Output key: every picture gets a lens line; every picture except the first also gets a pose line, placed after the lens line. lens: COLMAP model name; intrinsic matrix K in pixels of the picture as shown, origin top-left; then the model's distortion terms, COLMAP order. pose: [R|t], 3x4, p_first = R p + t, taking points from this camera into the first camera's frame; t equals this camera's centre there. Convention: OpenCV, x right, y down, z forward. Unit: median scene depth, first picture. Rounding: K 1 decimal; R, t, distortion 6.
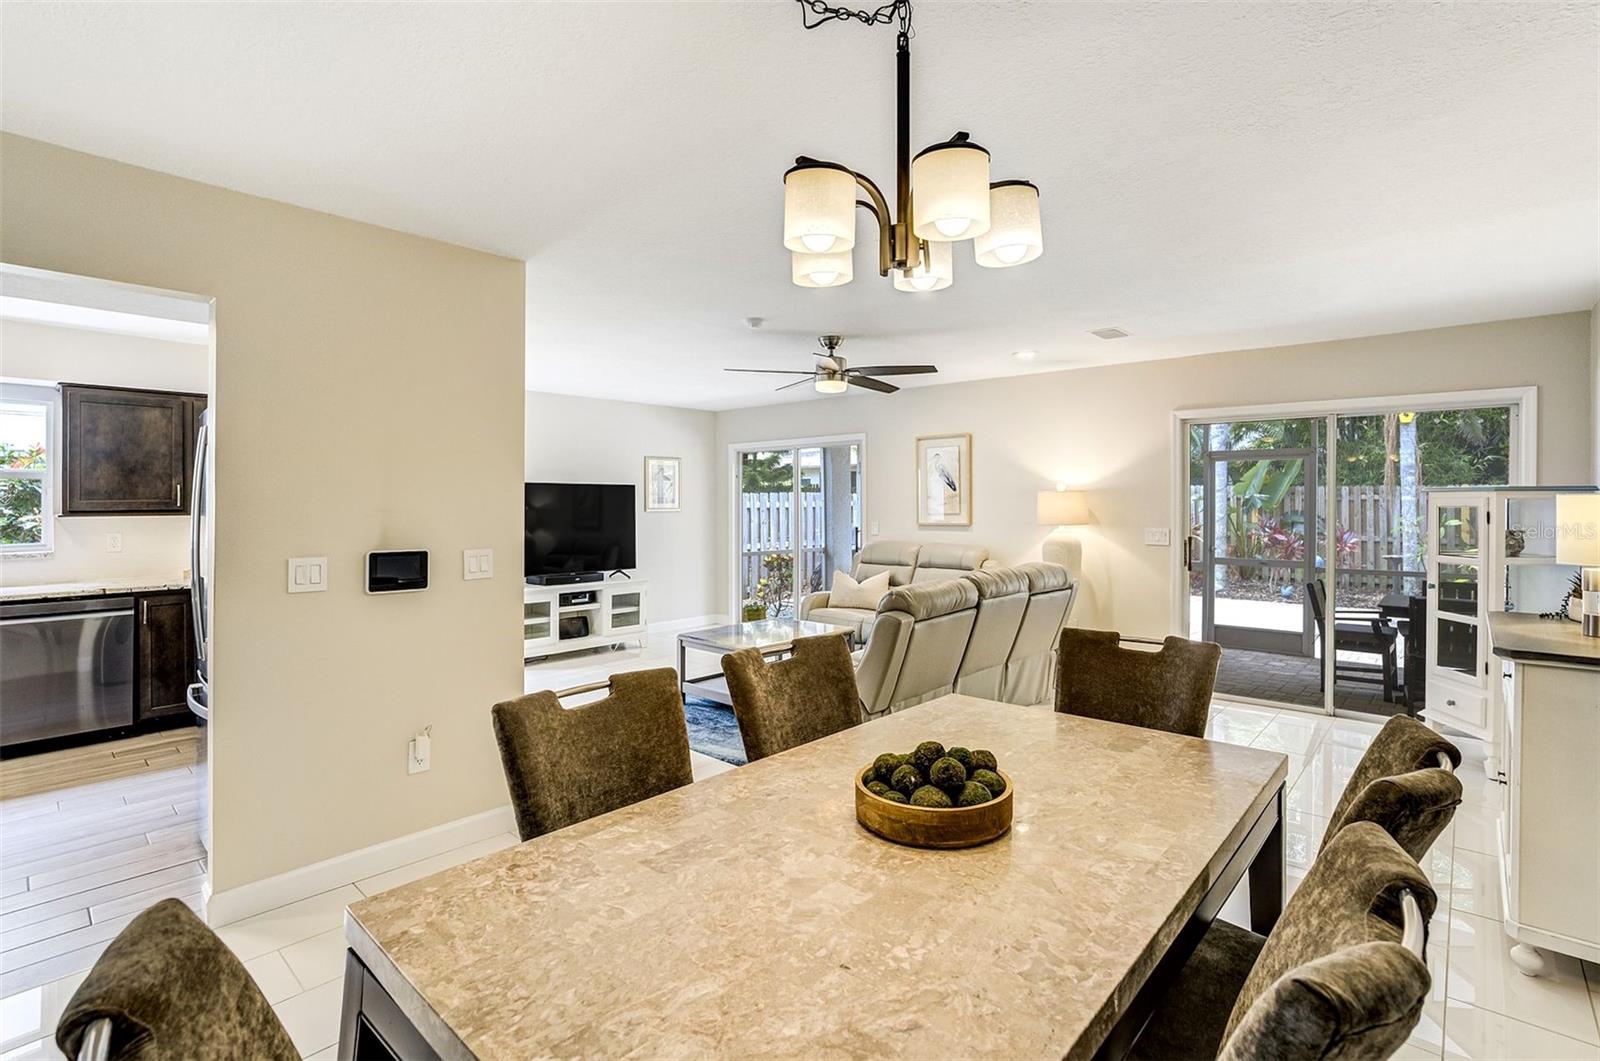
lens RADIAL K [[756.3, 0, 795.6], [0, 756.3, 495.9], [0, 0, 1]] dist [-0.057737, 0.021546]
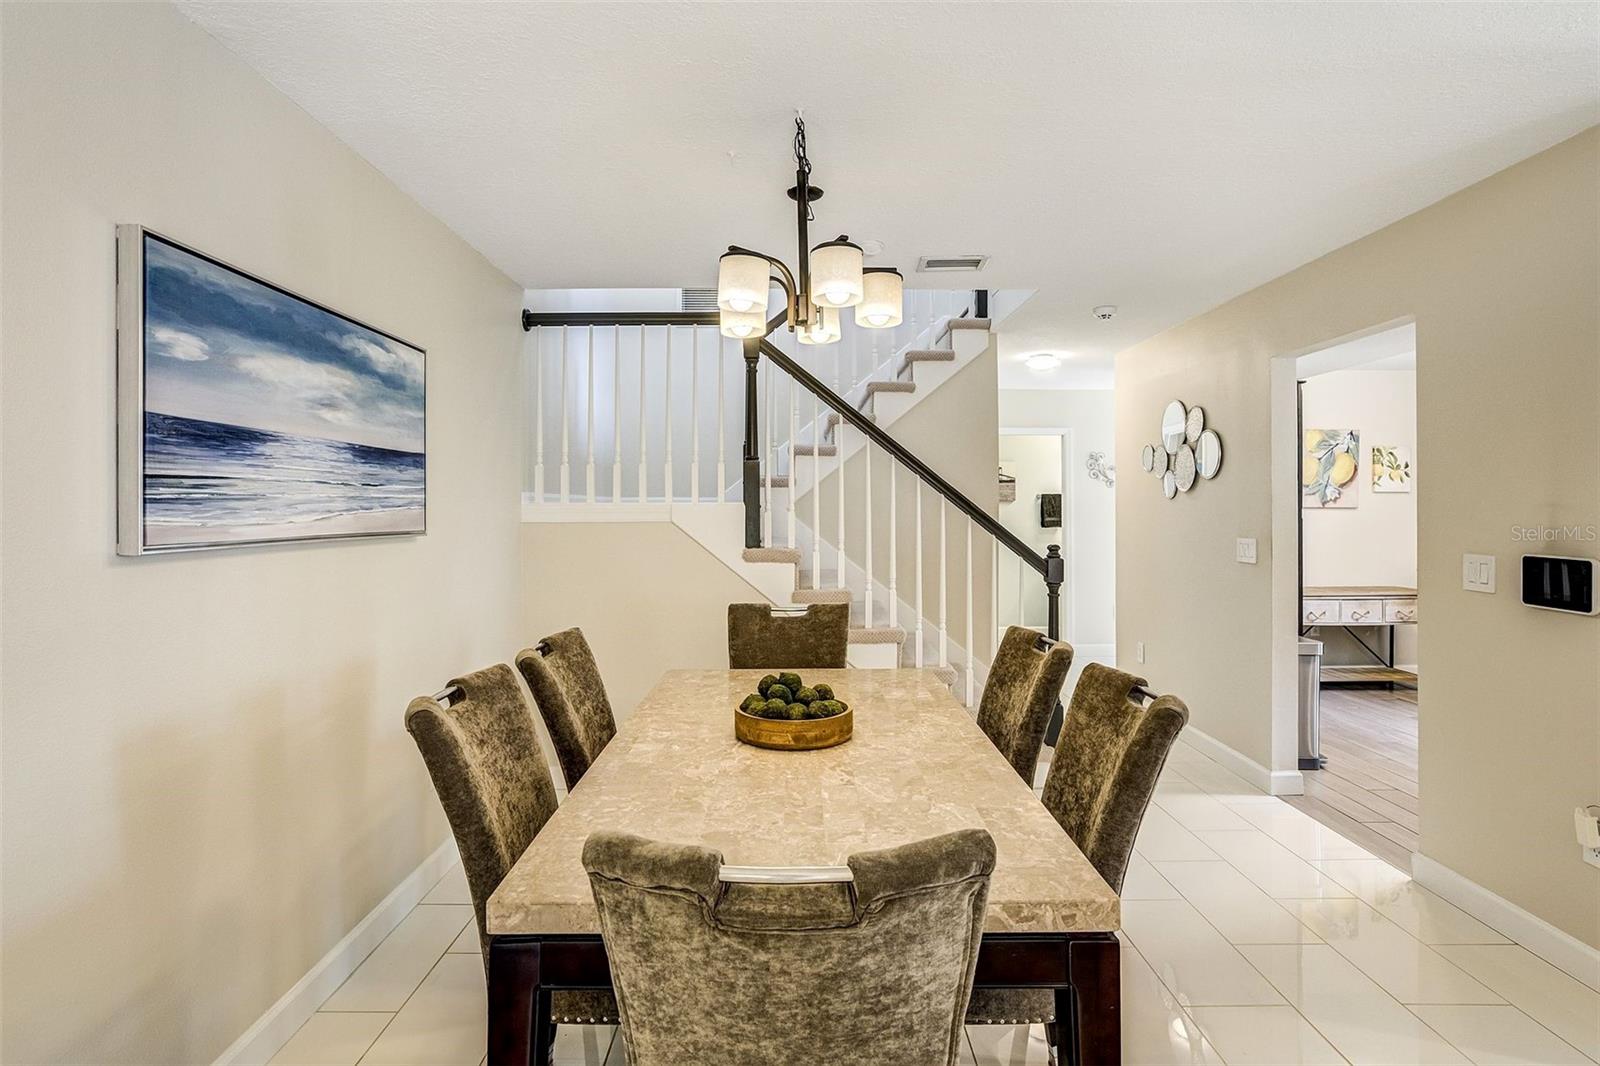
lens RADIAL K [[848.5, 0, 801.4], [0, 848.5, 502.6], [0, 0, 1]] dist [-0.001584, 0.000244]
pose [[-0.734324, -0.001910, -0.678797, 0.895432], [0.010480, 0.999845, -0.014151, 0.031708], [0.678719, -0.017505, -0.734190, 1.593182]]
